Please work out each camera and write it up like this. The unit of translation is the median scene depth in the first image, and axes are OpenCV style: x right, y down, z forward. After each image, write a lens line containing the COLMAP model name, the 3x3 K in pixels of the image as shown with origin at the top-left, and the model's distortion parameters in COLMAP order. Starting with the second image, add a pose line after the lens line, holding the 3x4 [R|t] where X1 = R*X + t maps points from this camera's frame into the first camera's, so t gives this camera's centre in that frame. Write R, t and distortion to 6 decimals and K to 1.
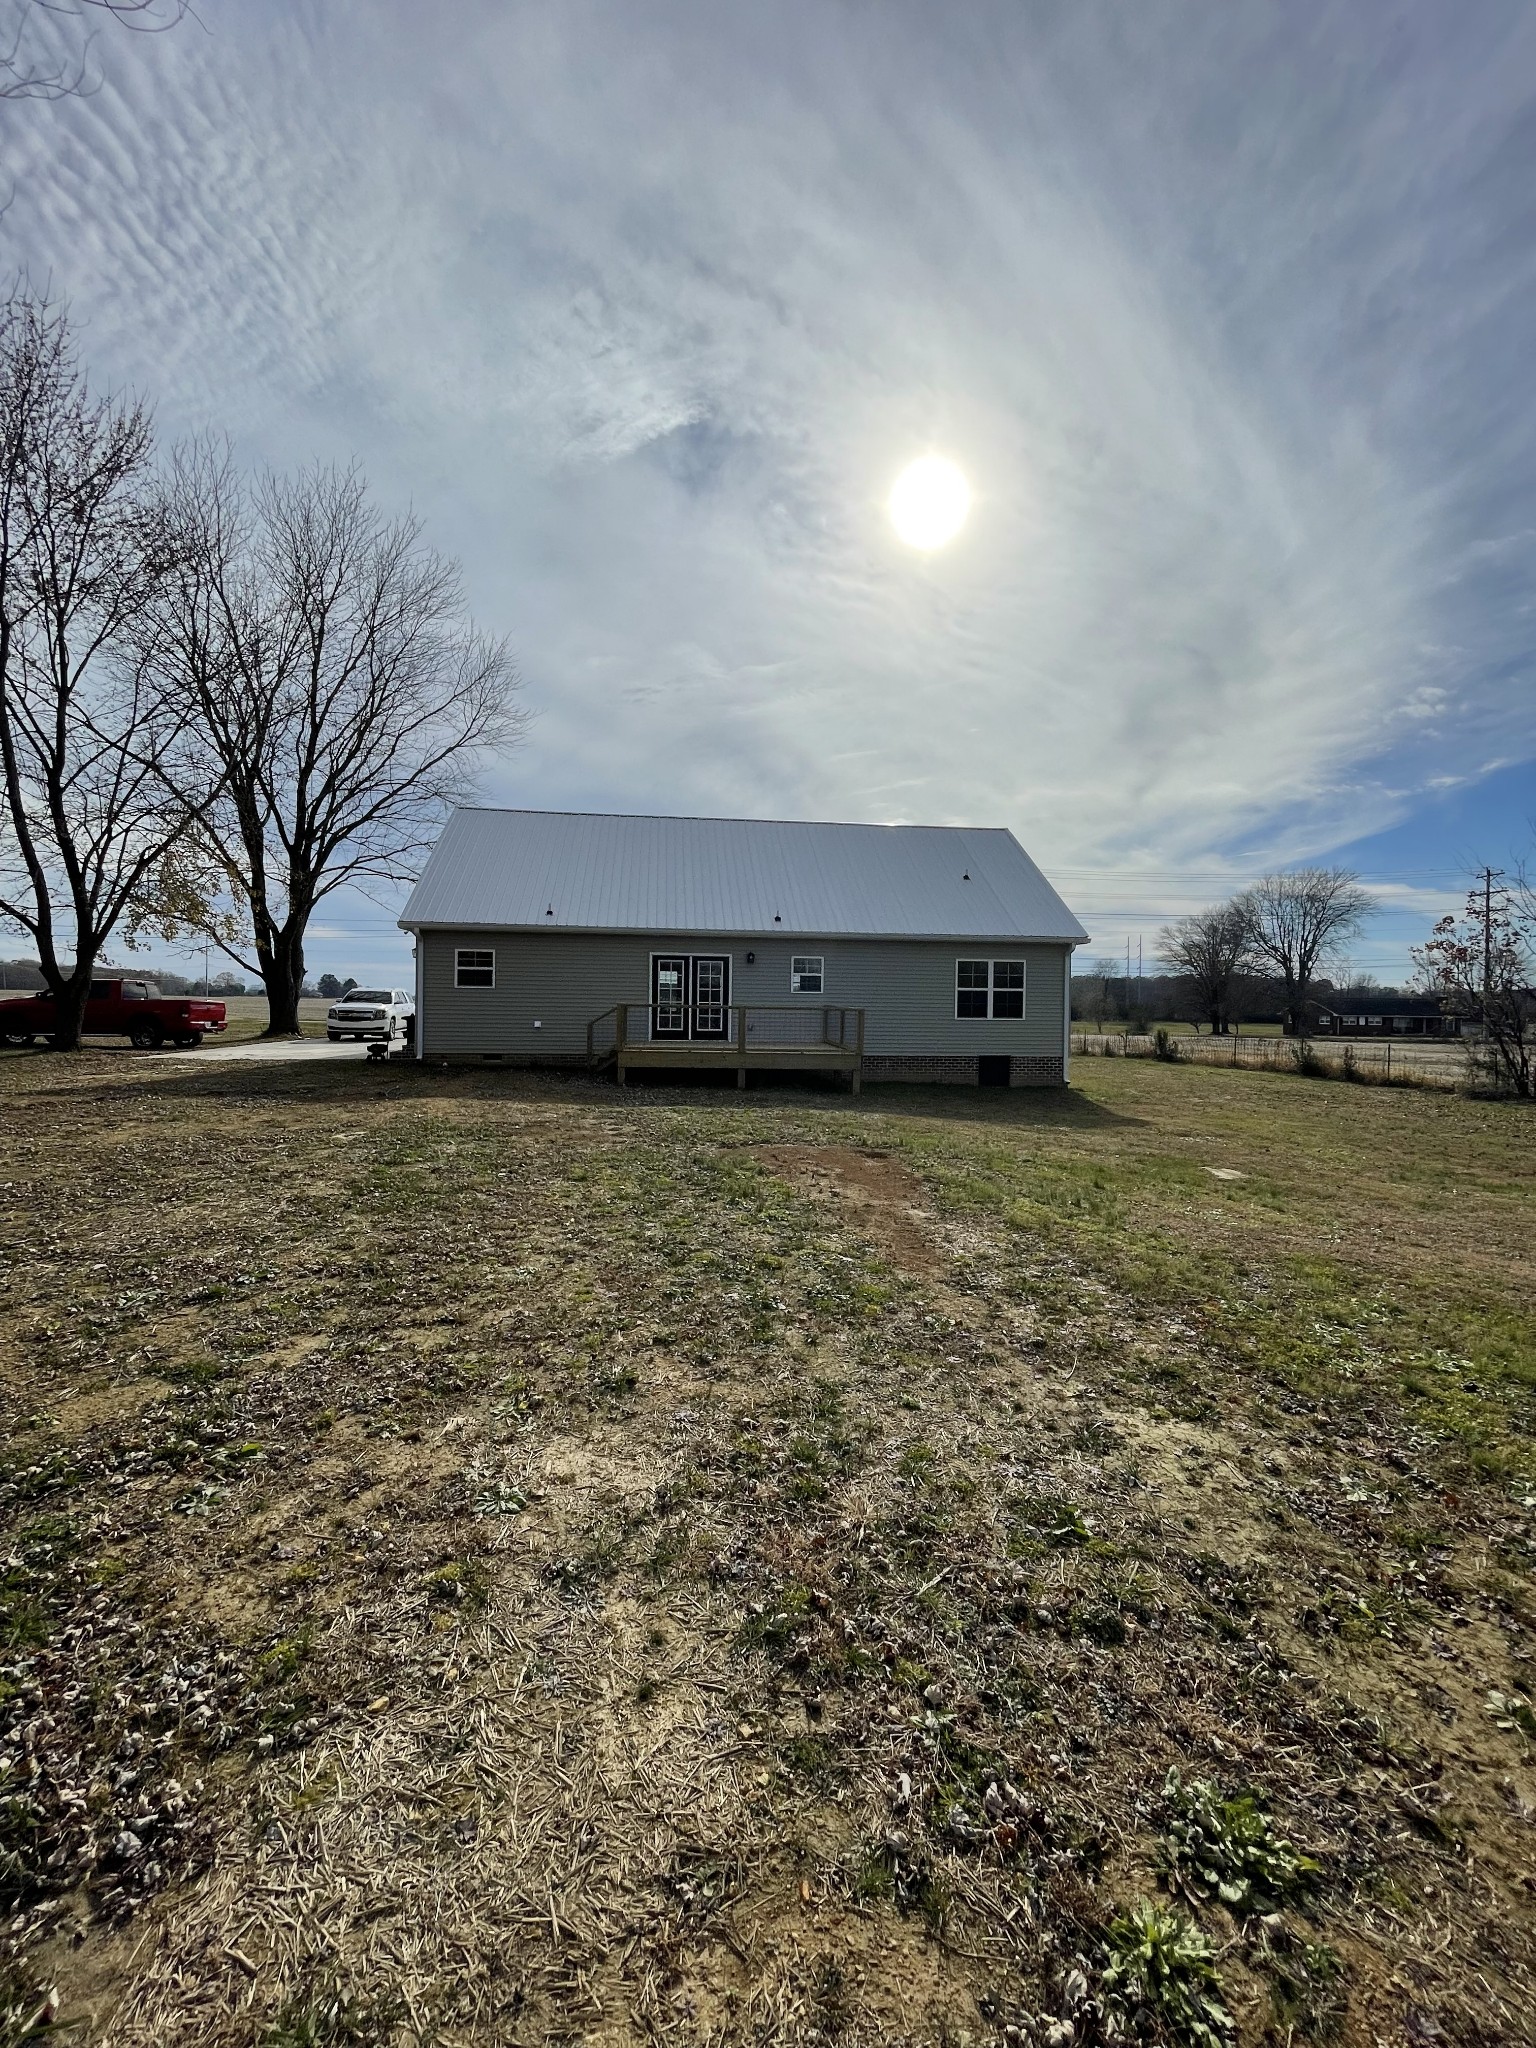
lens RADIAL K [[833.9, 0, 760.7], [0, 833.9, 1018.9], [0, 0, 1]] dist [0.002738, -0.000639]
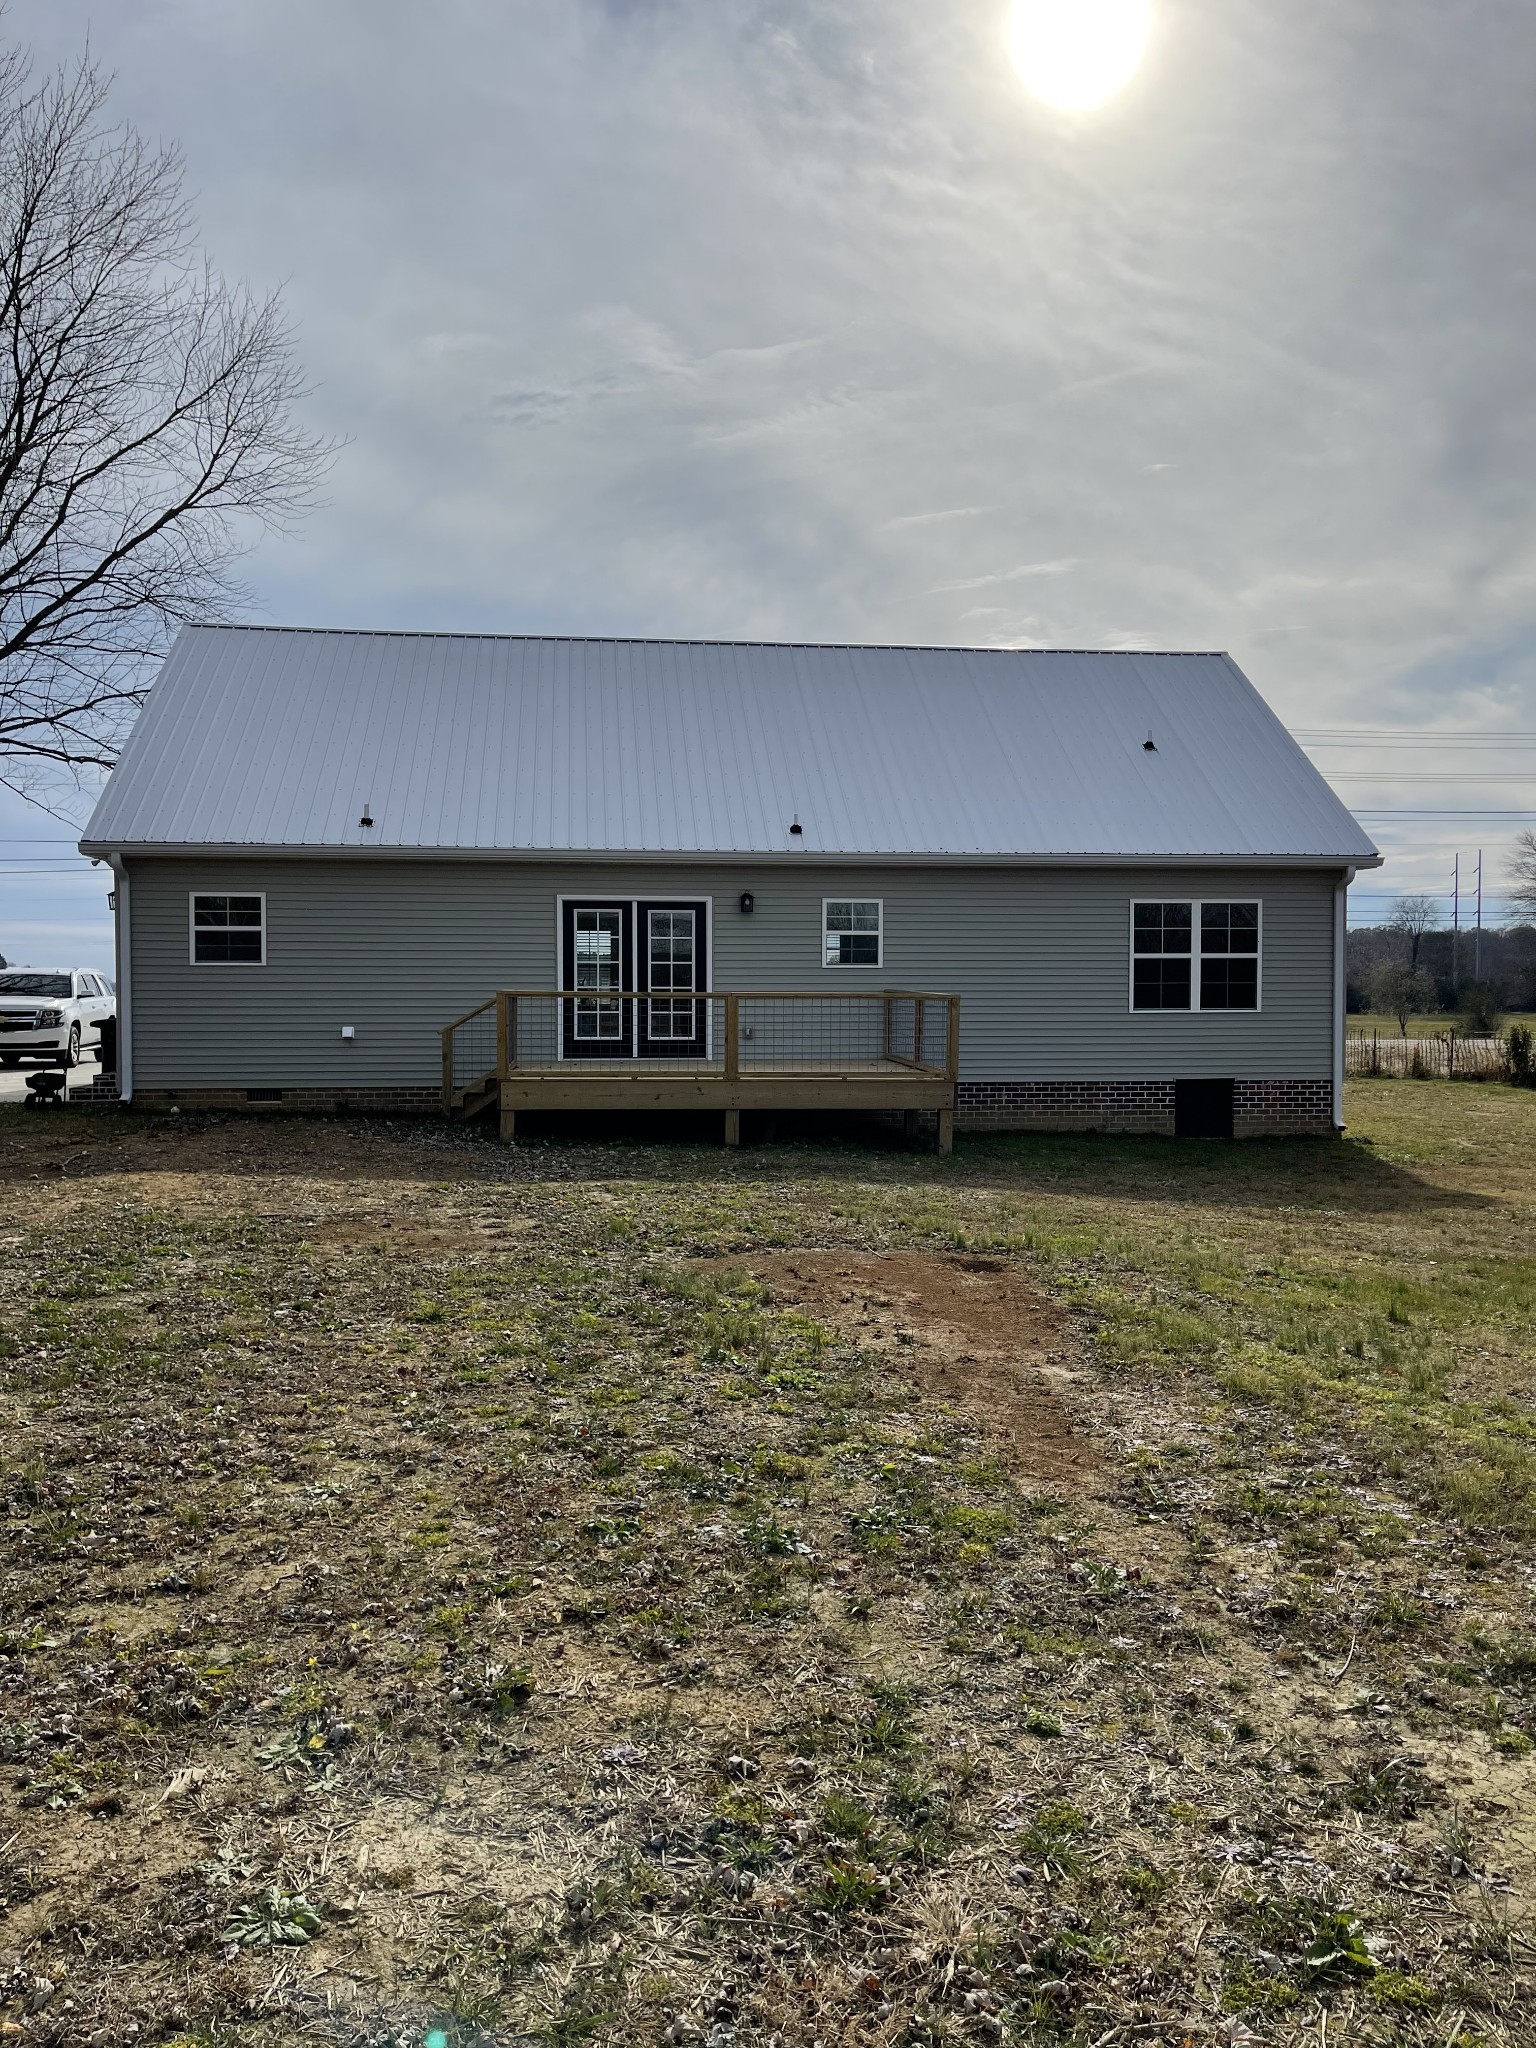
lens RADIAL K [[833.9, 0, 760.7], [0, 833.9, 1018.9], [0, 0, 1]] dist [0.002738, -0.000639]
pose [[0.995387, 0.000710, -0.095942, 0.049125], [0.005657, 0.997799, 0.066069, -0.035771], [0.095777, -0.066307, 0.993192, 0.479049]]
